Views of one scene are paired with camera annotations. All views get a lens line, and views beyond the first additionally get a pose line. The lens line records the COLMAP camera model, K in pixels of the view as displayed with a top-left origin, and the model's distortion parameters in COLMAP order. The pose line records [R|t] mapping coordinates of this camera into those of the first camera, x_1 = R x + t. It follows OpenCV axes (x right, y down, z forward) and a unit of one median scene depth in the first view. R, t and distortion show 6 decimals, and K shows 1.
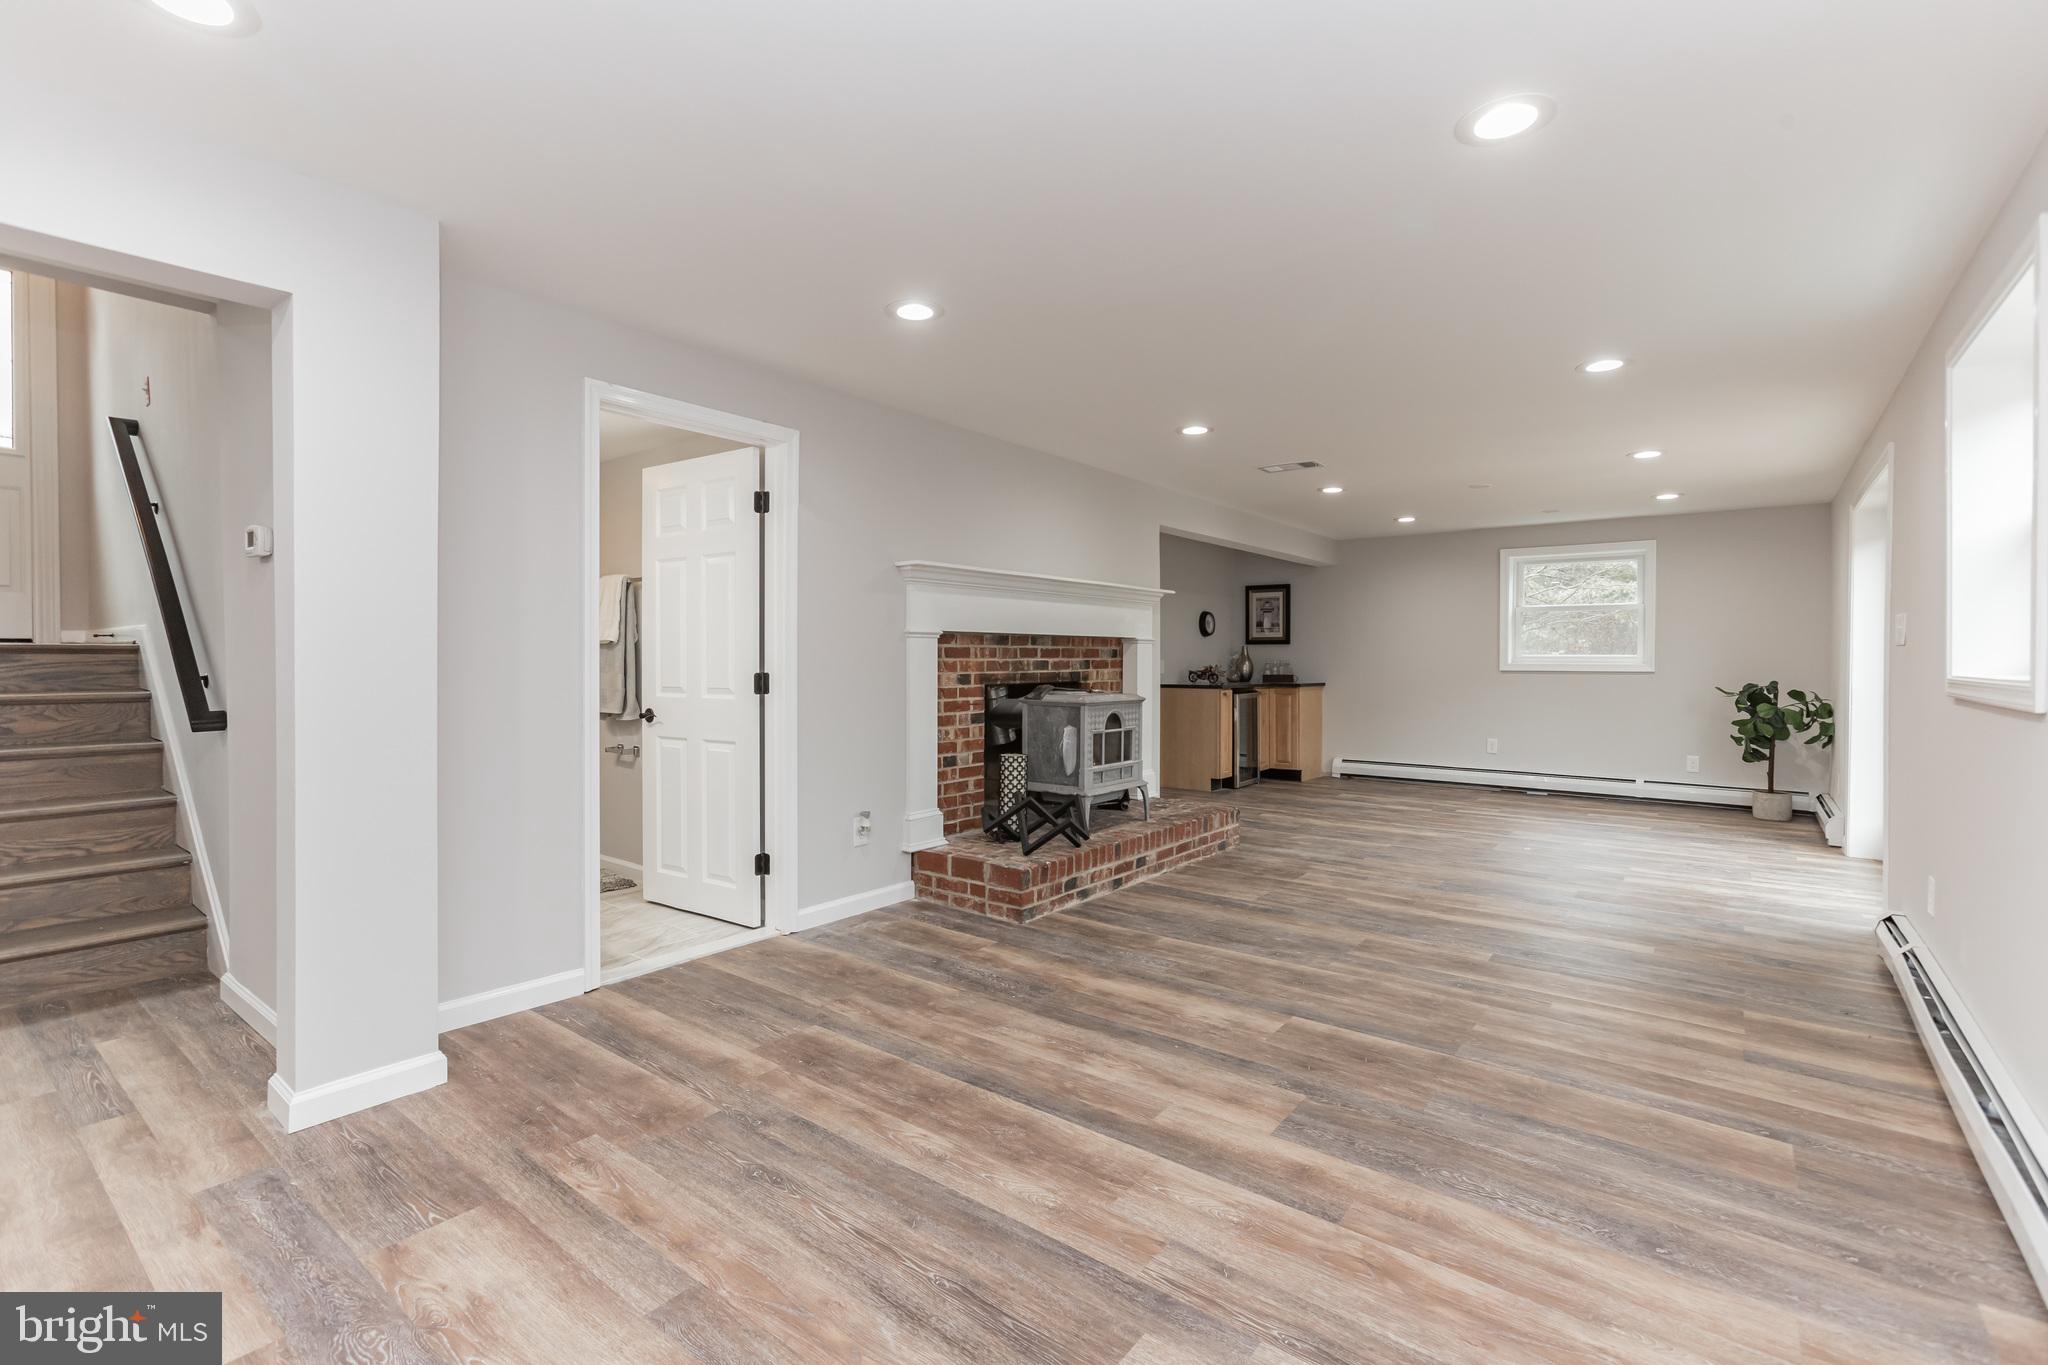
lens RADIAL K [[930.5, 0, 1007.7], [0, 930.5, 669.4], [0, 0, 1]] dist [0.003377, 0.002246]
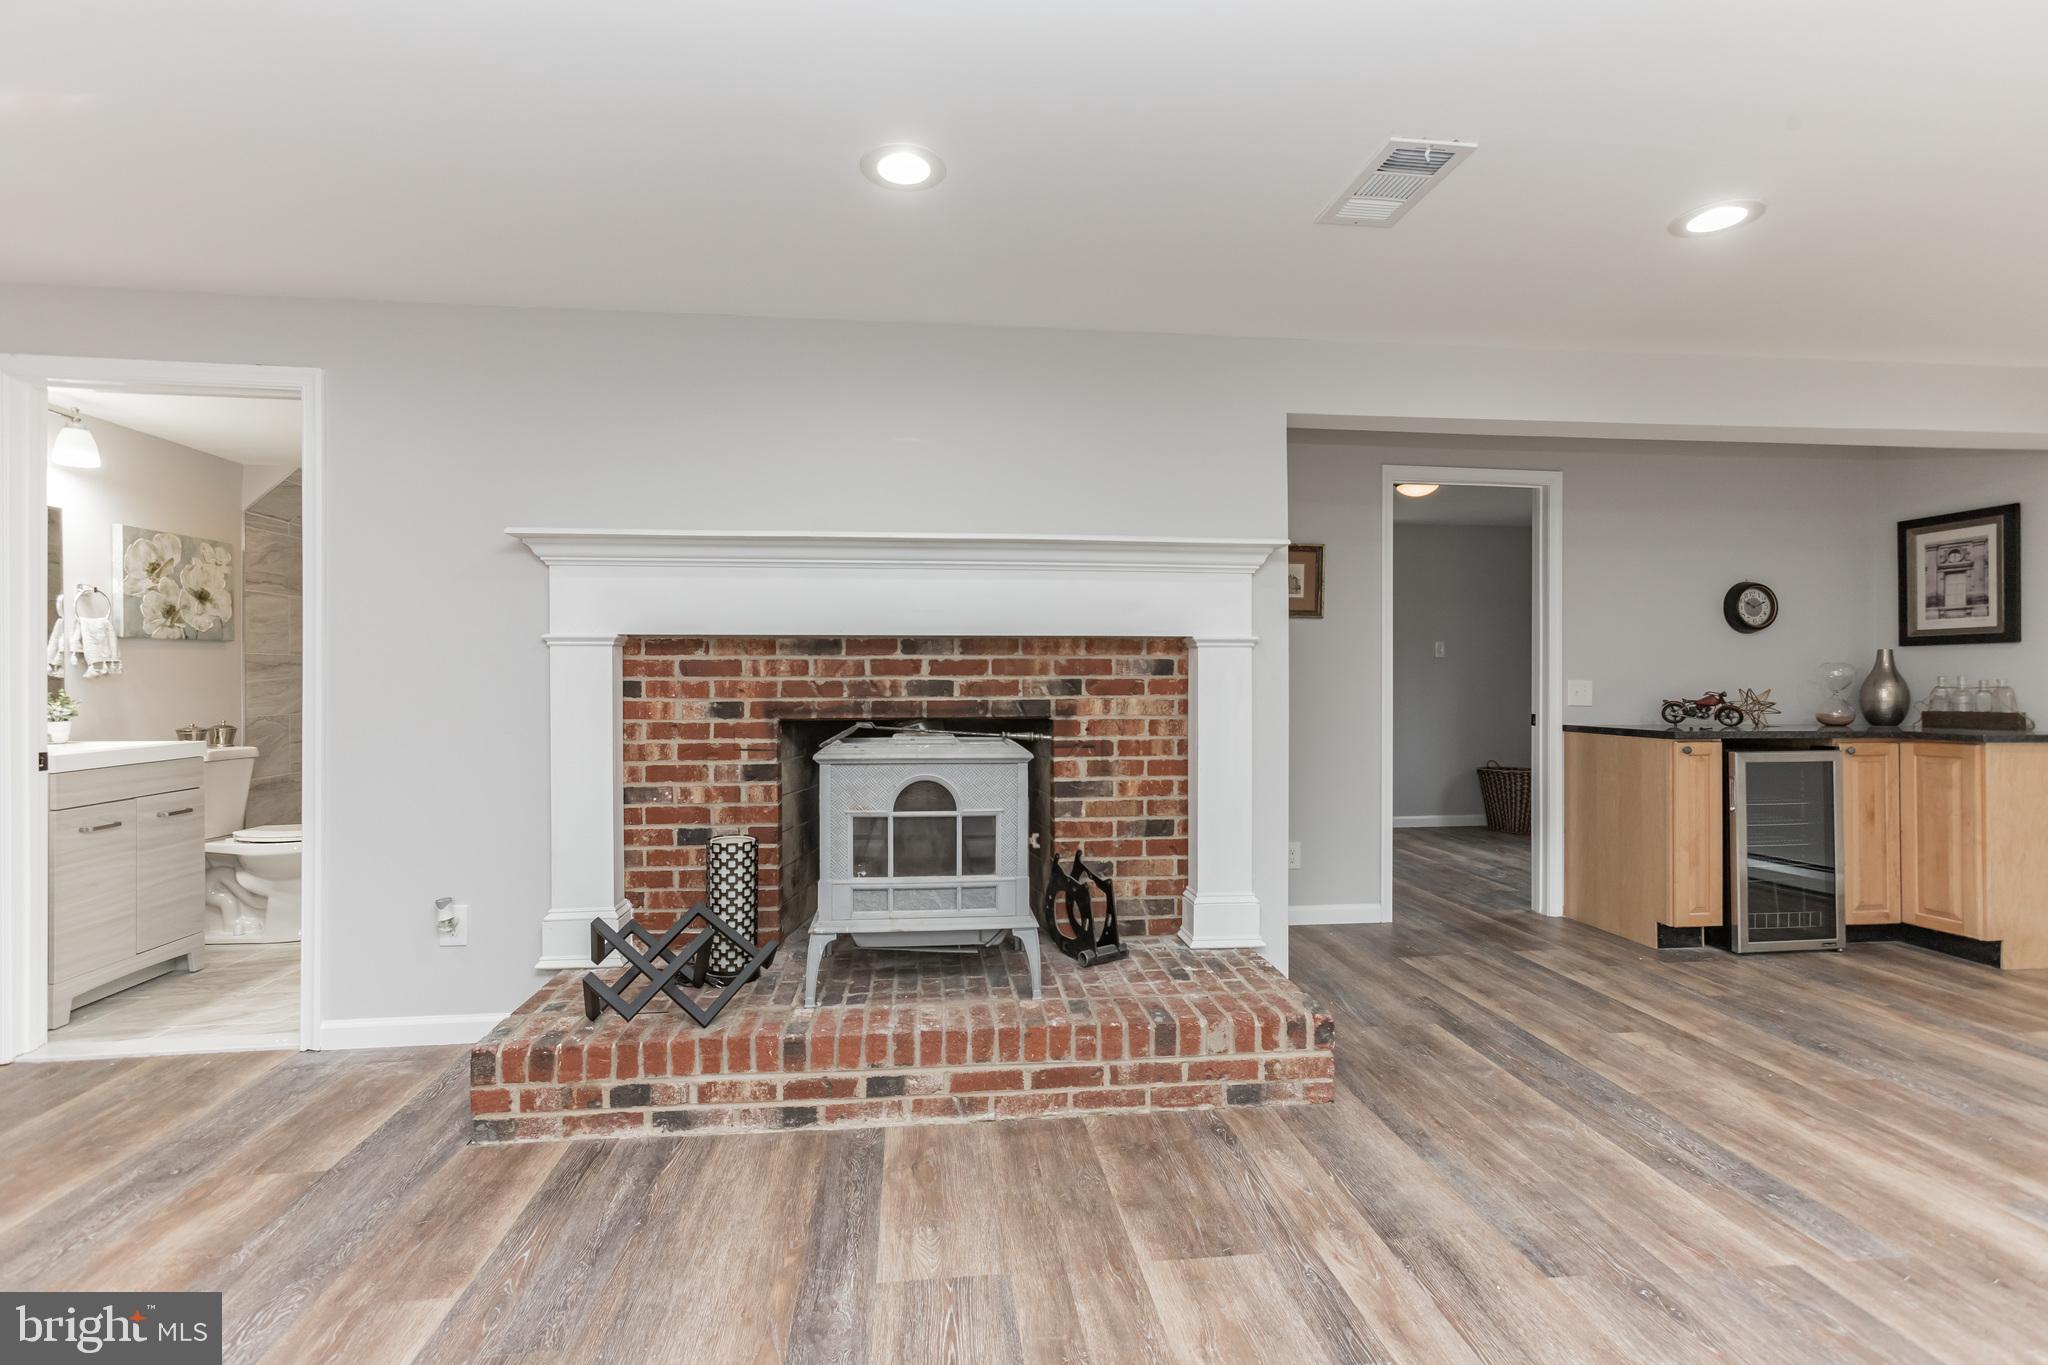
lens RADIAL K [[930.5, 0, 1025.2], [0, 930.5, 680.4], [0, 0, 1]] dist [0.003377, 0.002246]
pose [[0.704259, 0.002271, -0.709939, 0.517979], [-0.007358, 0.999965, -0.004100, -0.007888], [0.709905, 0.008112, 0.704251, 0.661200]]
